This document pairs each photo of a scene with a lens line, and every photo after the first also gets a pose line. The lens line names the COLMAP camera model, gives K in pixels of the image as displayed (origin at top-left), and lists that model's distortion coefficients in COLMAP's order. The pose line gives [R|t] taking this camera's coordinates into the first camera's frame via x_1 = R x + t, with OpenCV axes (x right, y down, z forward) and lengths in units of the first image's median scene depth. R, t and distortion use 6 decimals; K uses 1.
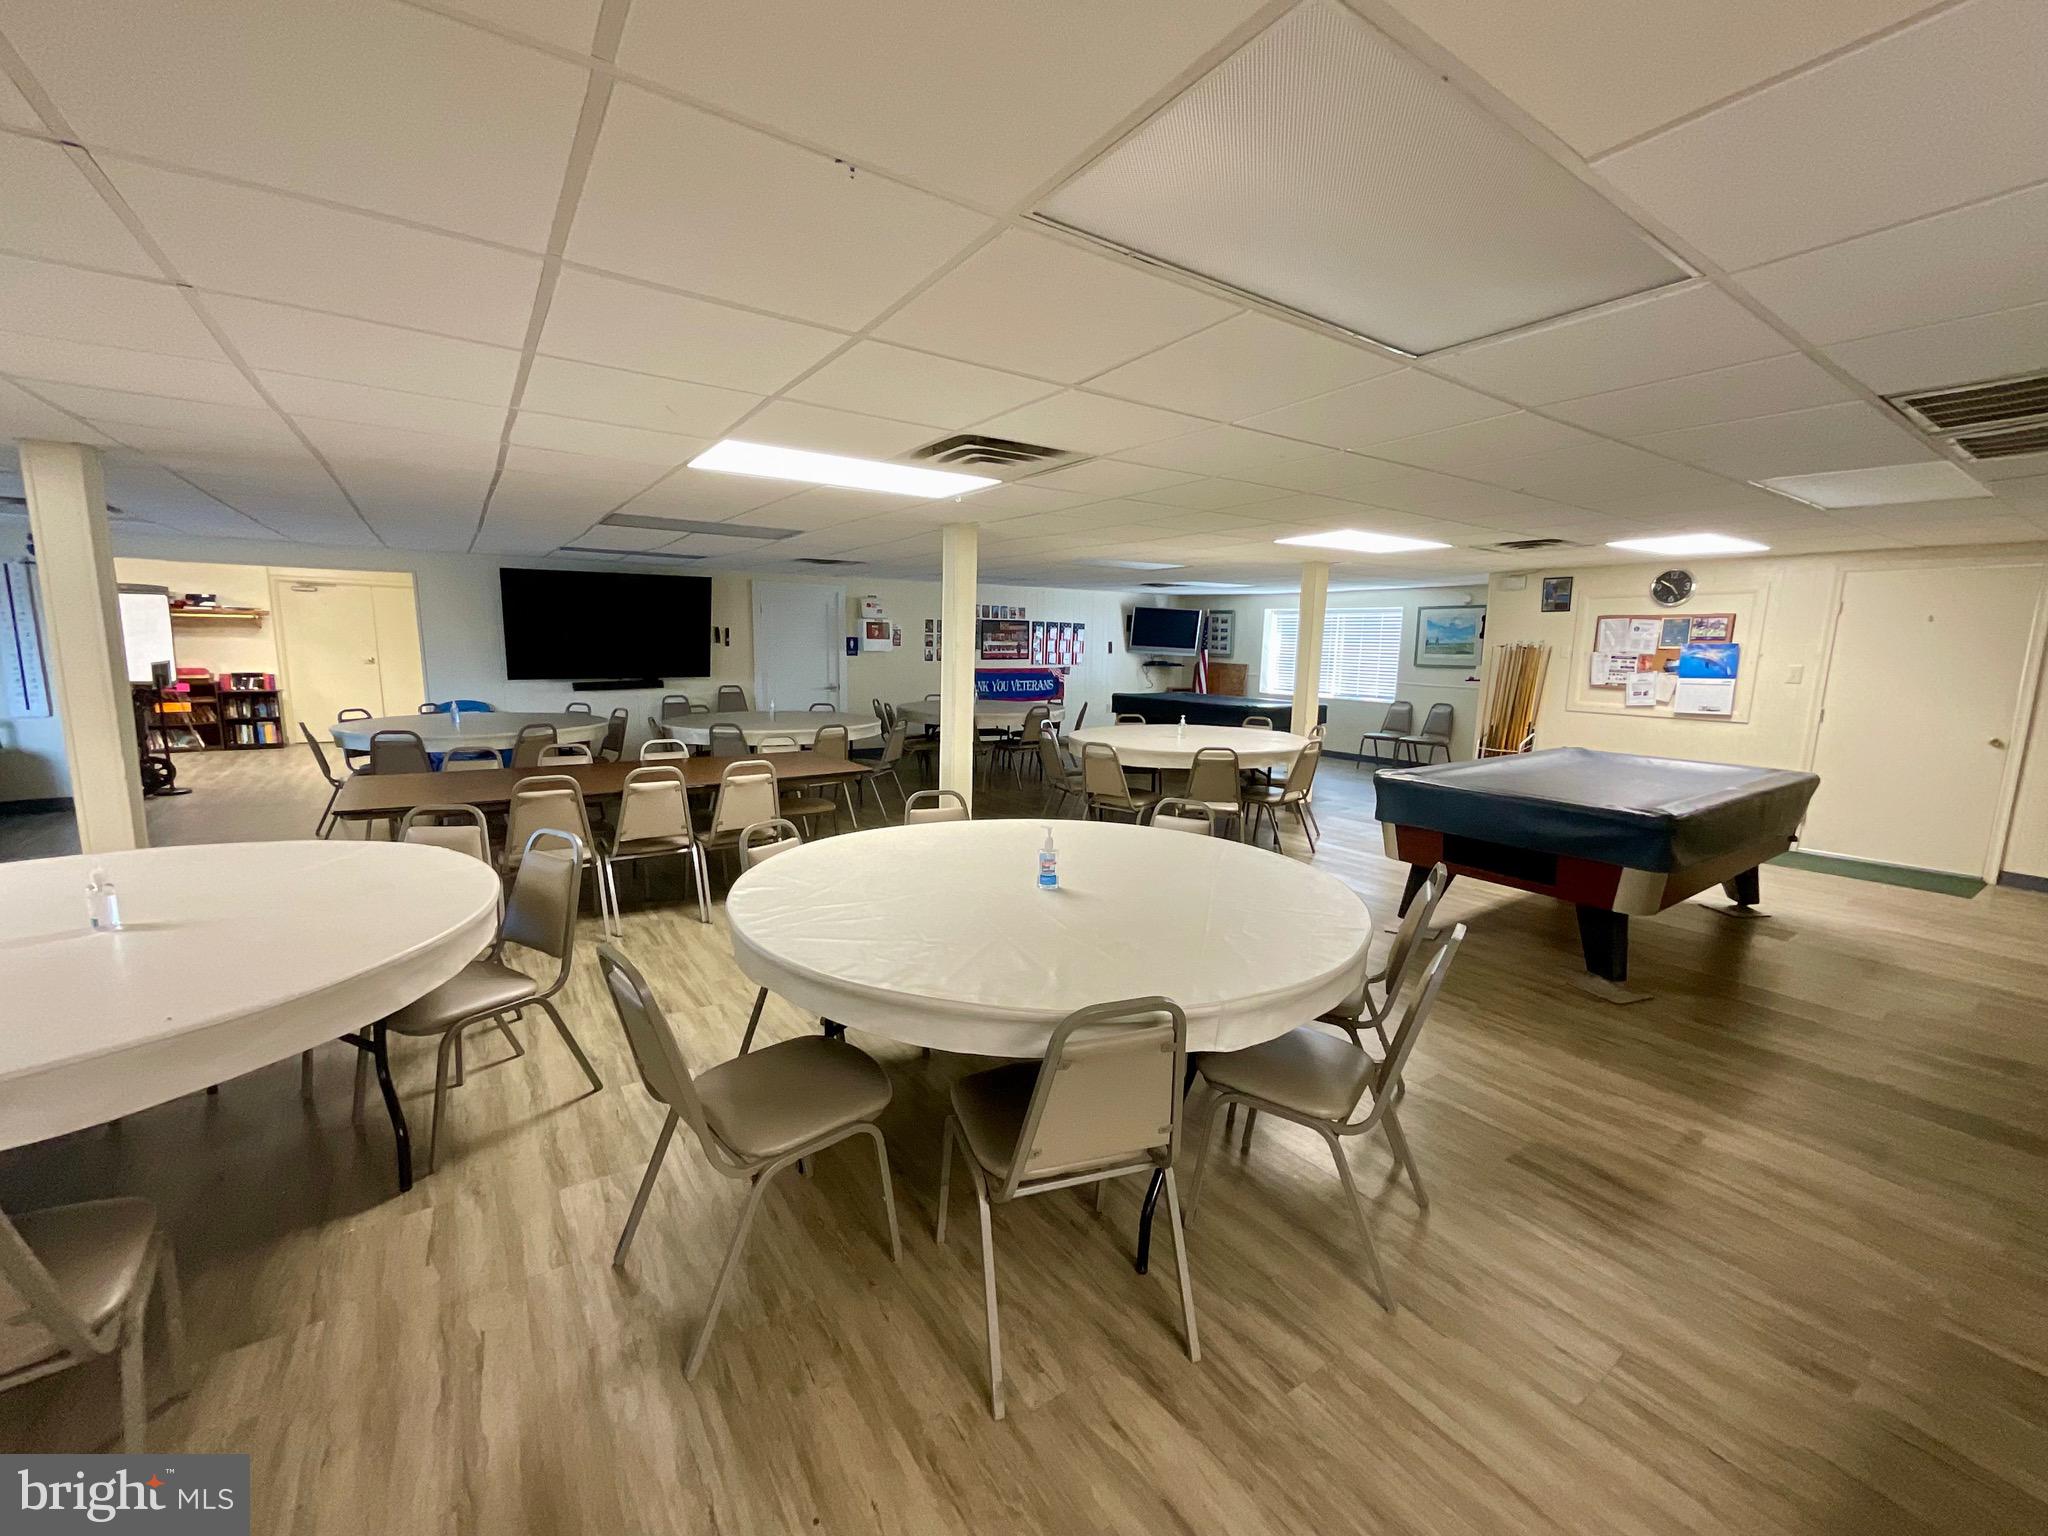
lens RADIAL K [[834.8, 0, 1021.4], [0, 834.8, 768.4], [0, 0, 1]] dist [0.006852, -0.000423]
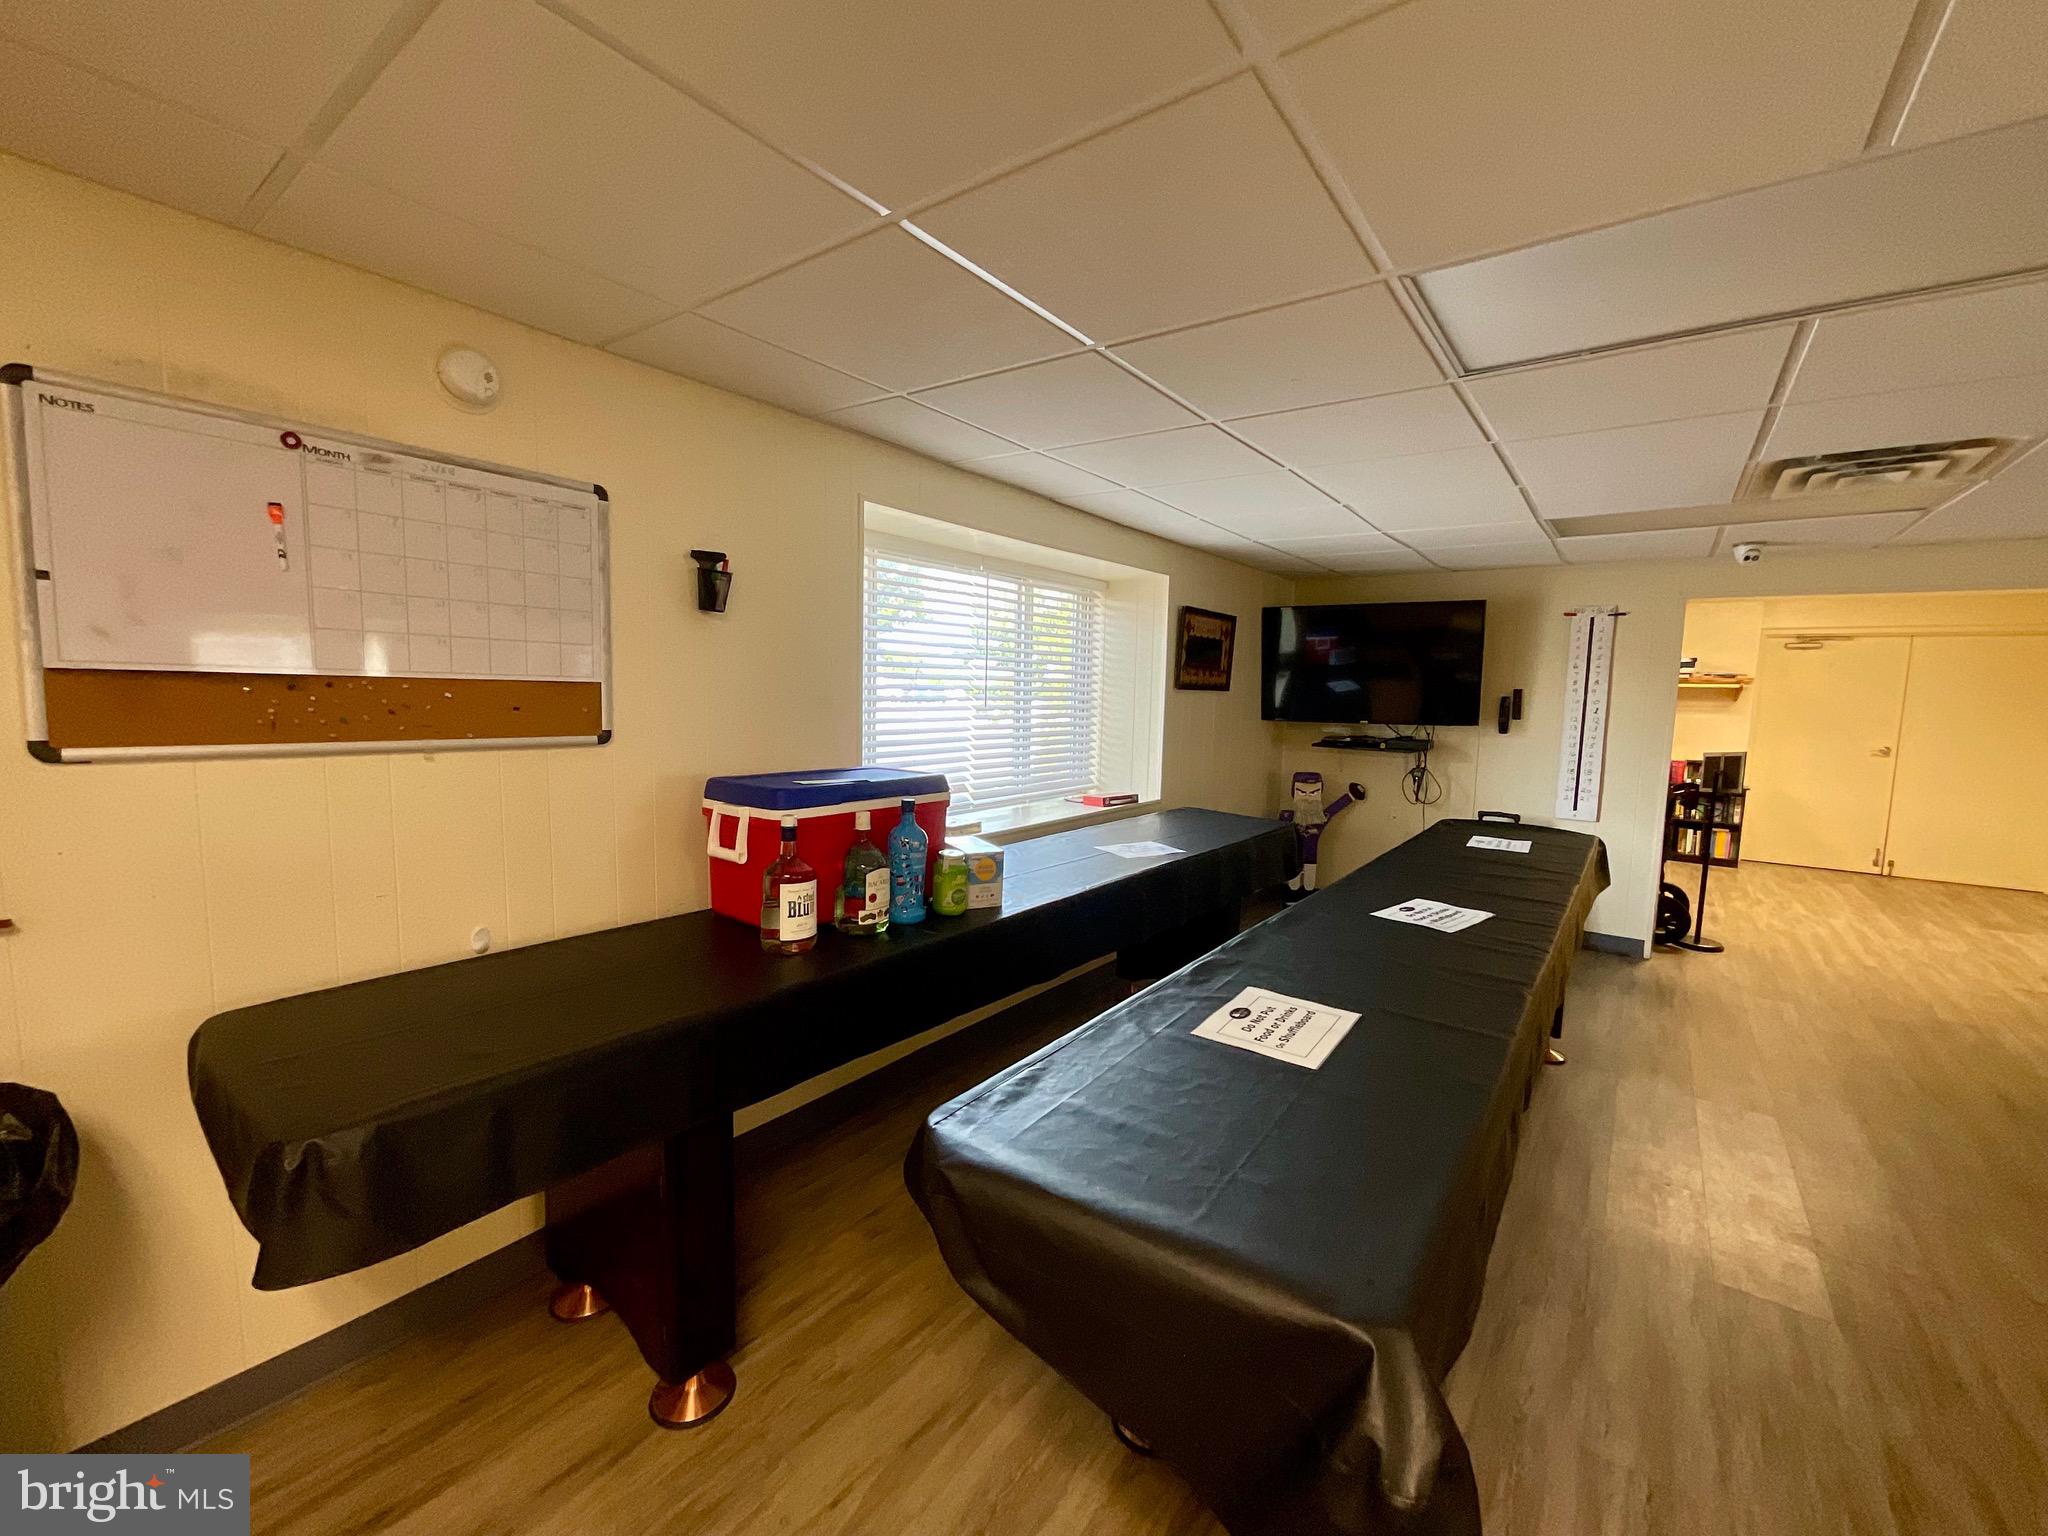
lens RADIAL K [[834.8, 0, 1020.6], [0, 834.8, 762.5], [0, 0, 1]] dist [0.006852, -0.000423]
pose [[0.323588, 0.076694, -0.943085, -1.543859], [-0.160748, 0.986677, 0.025083, -0.122630], [0.932444, 0.143482, 0.331605, 0.693749]]
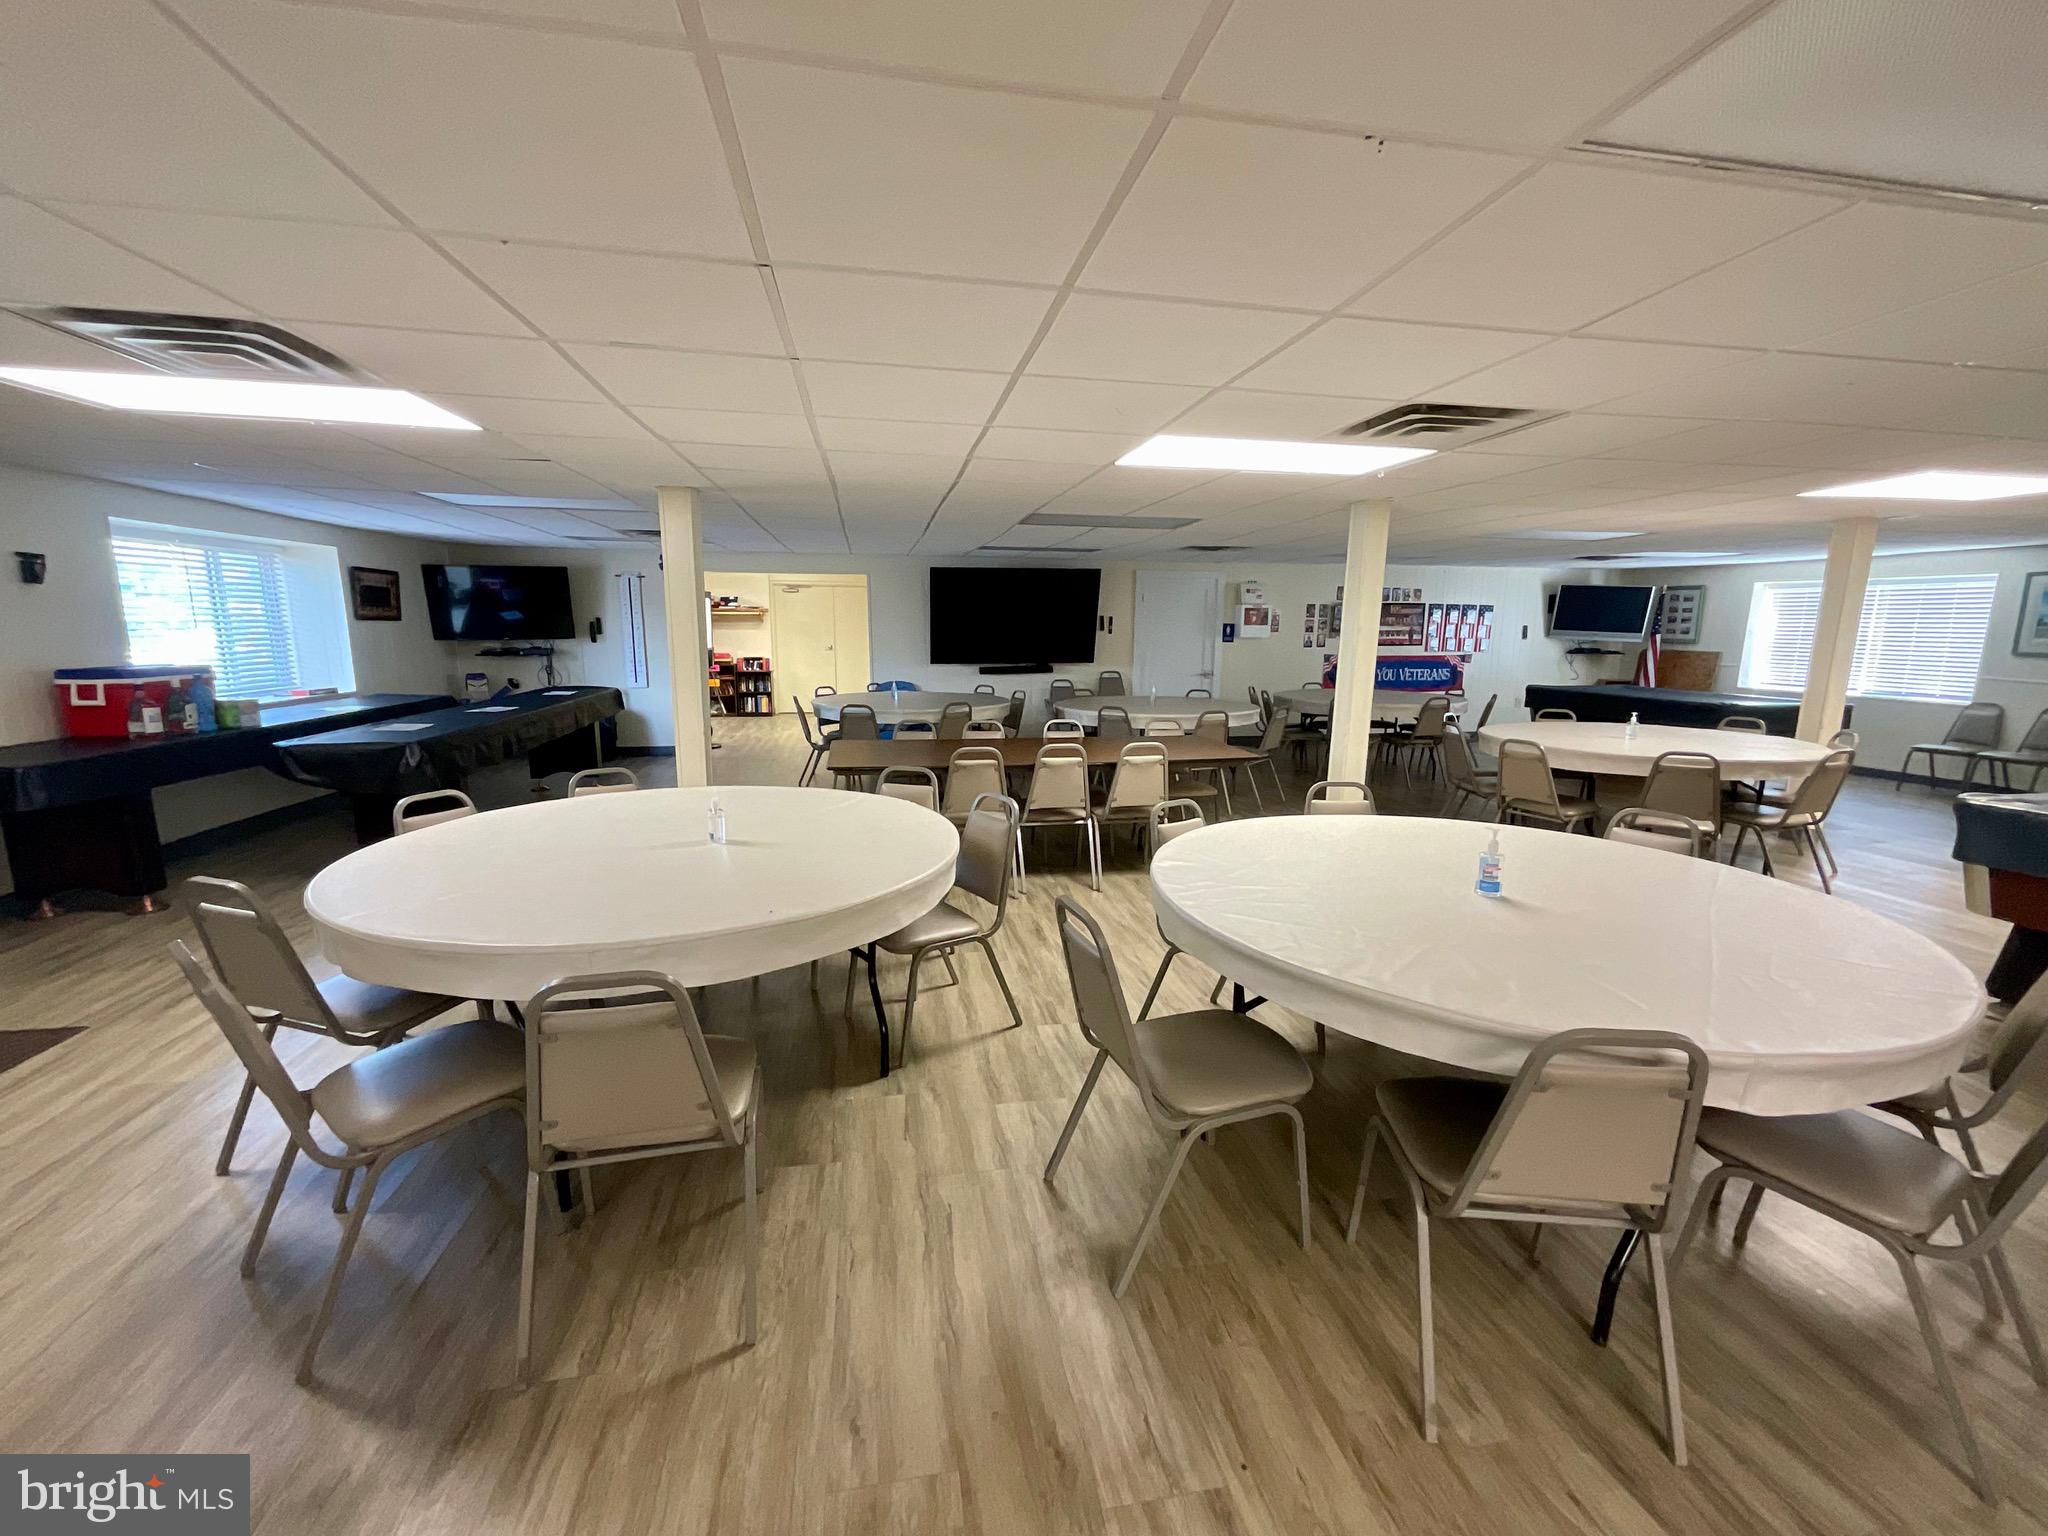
lens RADIAL K [[834.8, 0, 1023.0], [0, 834.8, 769.6], [0, 0, 1]] dist [0.006852, -0.000423]
pose [[0.914978, 0.058916, -0.399179, -0.076262], [-0.052490, 0.998256, 0.027022, 0.008429], [0.400075, -0.003772, 0.916475, -0.038614]]
